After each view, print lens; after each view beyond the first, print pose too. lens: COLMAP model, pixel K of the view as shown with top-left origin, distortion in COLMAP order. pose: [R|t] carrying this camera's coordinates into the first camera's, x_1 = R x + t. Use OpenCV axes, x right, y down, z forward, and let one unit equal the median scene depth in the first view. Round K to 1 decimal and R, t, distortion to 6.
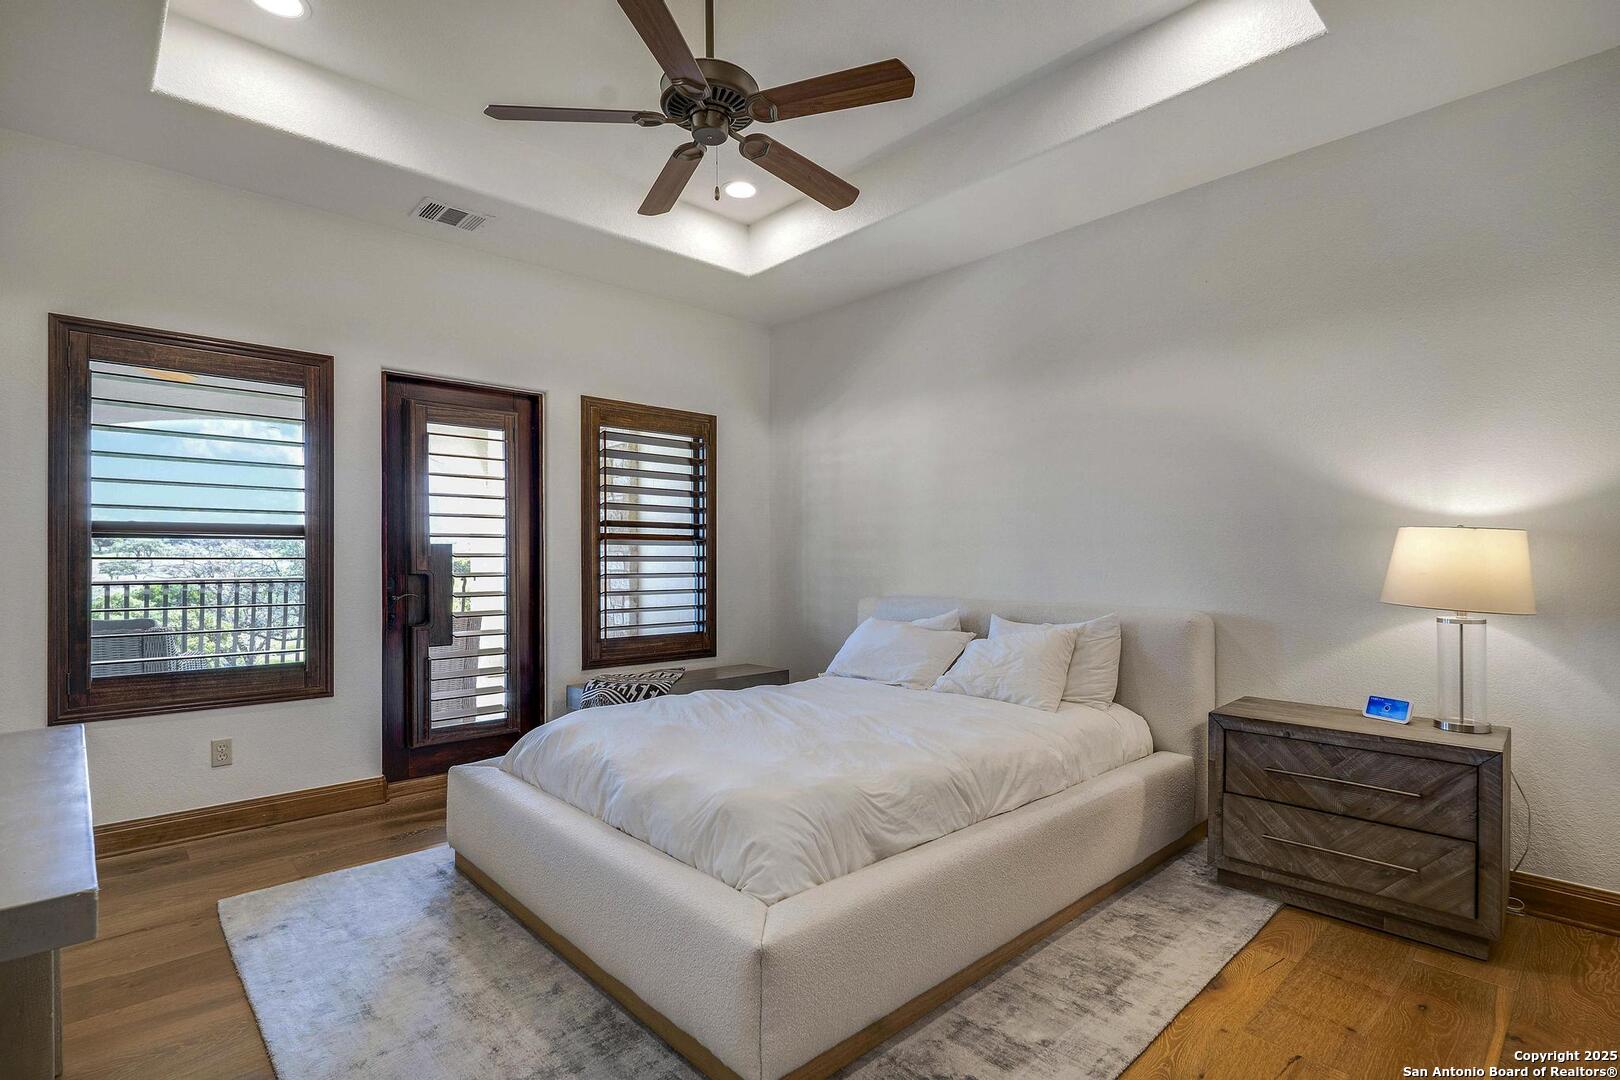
lens RADIAL K [[793.3, 0, 816.7], [0, 793.3, 545.7], [0, 0, 1]] dist [-0.001724, -0.000784]
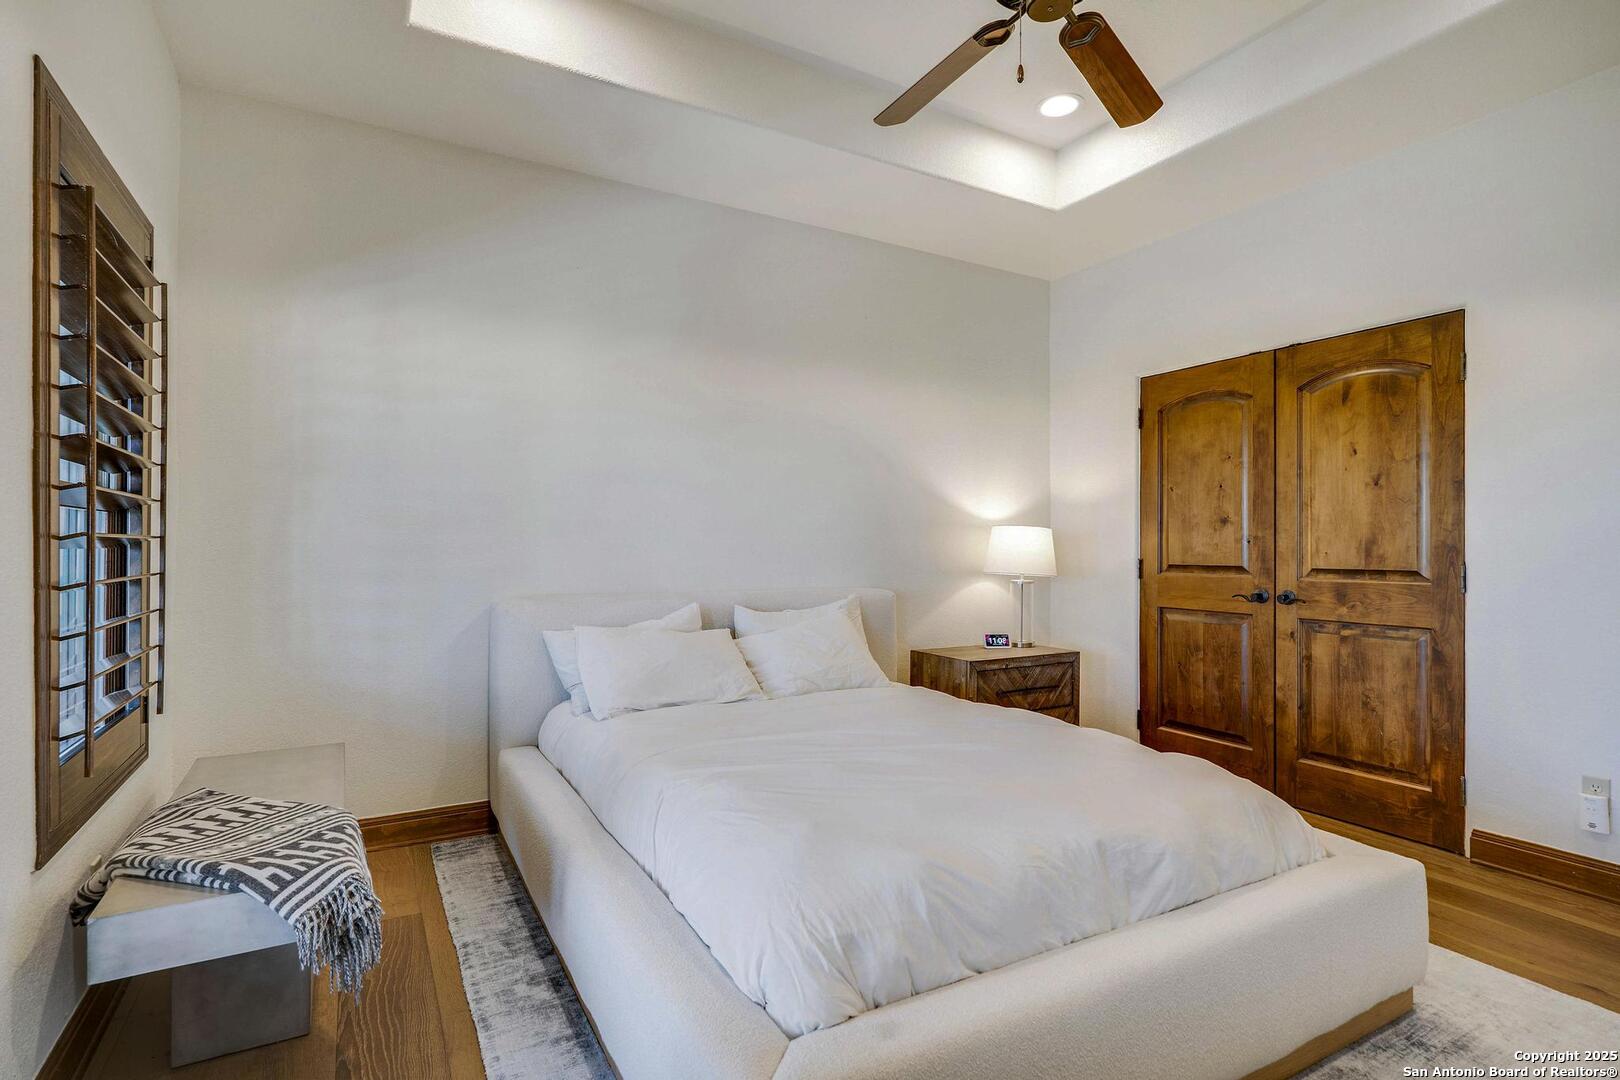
lens RADIAL K [[793.3, 0, 816.7], [0, 793.3, 545.7], [0, 0, 1]] dist [-0.001724, -0.000784]
pose [[0.231283, -0.001767, 0.972885, -0.953494], [-0.018324, 0.999813, 0.006172, 0.012831], [-0.972714, -0.019254, 0.231207, 1.042037]]
